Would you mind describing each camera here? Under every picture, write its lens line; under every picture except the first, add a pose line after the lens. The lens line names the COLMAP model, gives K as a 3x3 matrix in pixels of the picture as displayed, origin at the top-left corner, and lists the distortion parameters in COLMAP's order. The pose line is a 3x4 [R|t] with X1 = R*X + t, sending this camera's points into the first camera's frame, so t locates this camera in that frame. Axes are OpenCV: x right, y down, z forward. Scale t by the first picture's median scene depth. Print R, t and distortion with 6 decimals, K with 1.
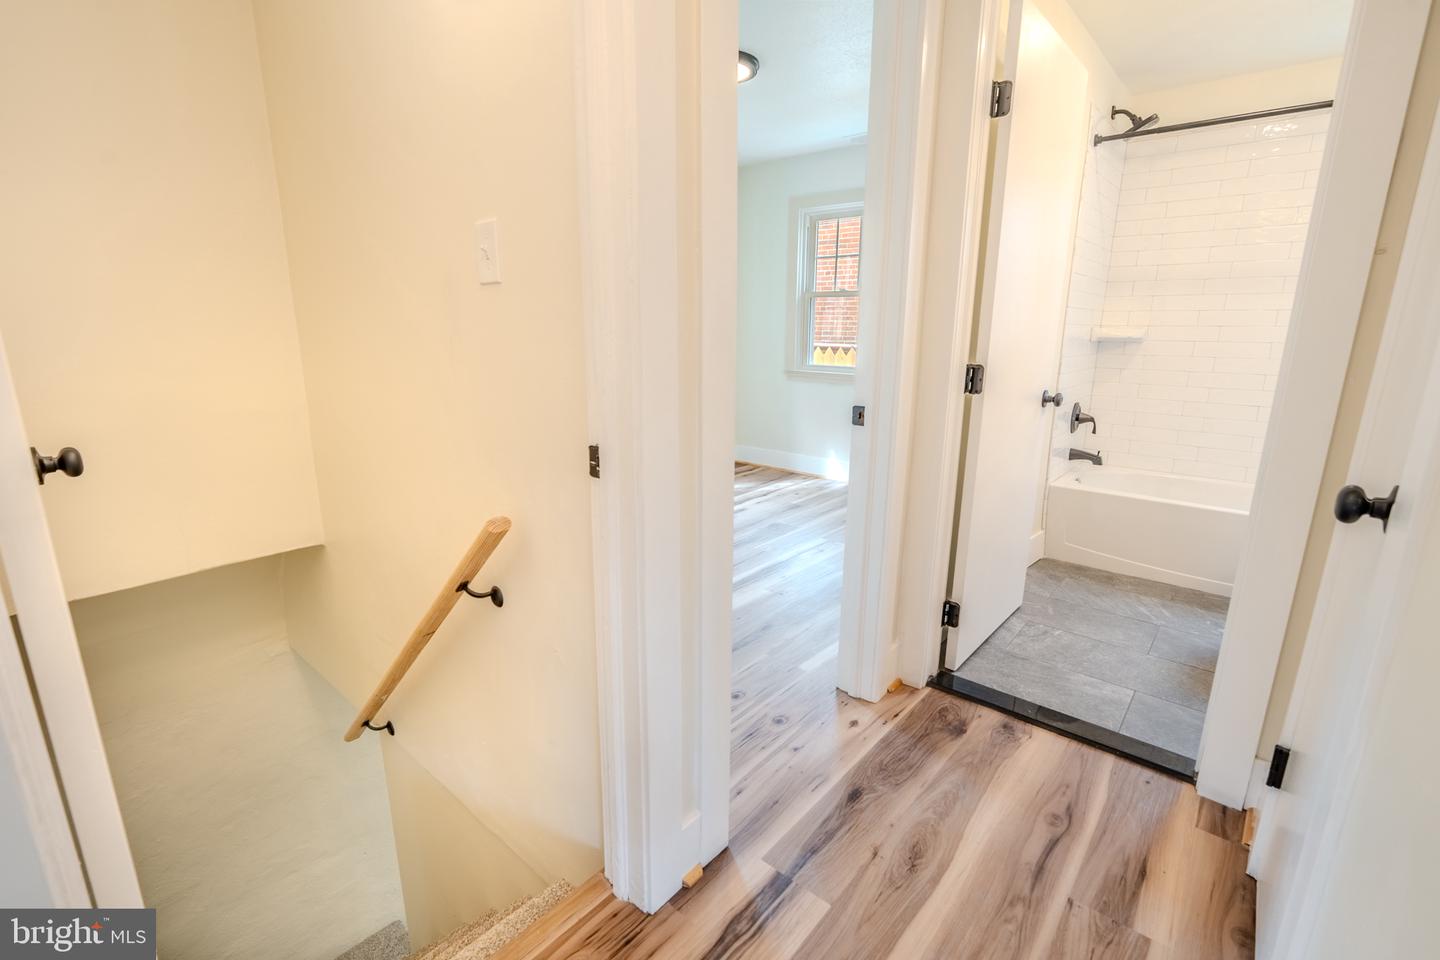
lens RADIAL K [[637.9, 0, 720.2], [0, 637.9, 476.3], [0, 0, 1]] dist [-0.001584, -0.000460]
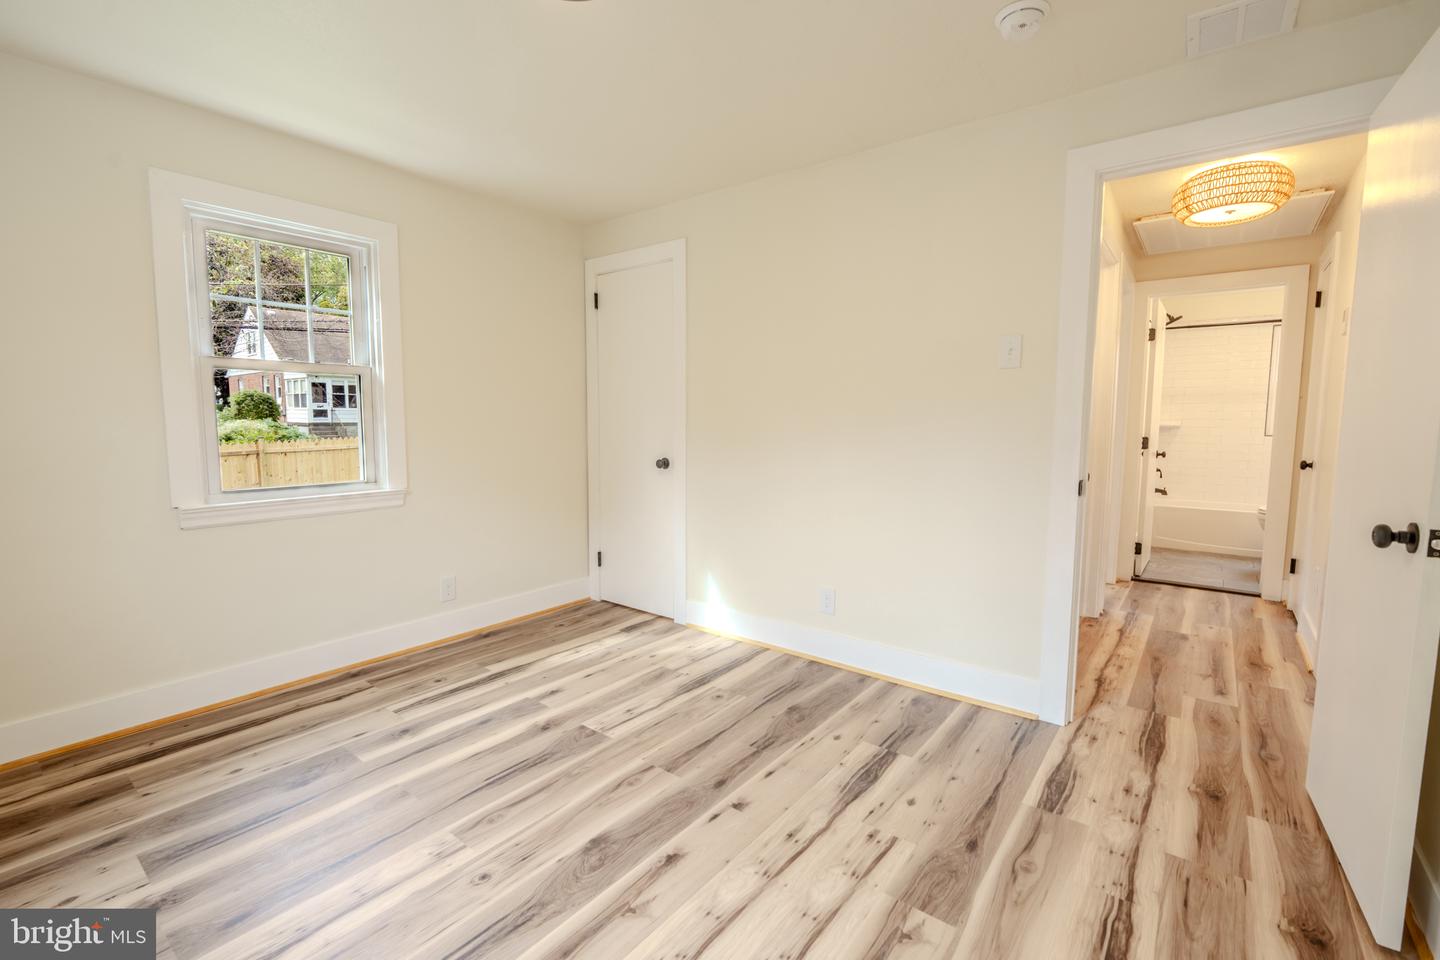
lens RADIAL K [[637.9, 0, 715.0], [0, 637.9, 469.0], [0, 0, 1]] dist [-0.001584, -0.000460]
pose [[0.998960, -0.005692, 0.045243, -1.992353], [0.012211, 0.989335, -0.145147, 0.409699], [-0.043934, 0.145548, 0.988375, -1.927419]]
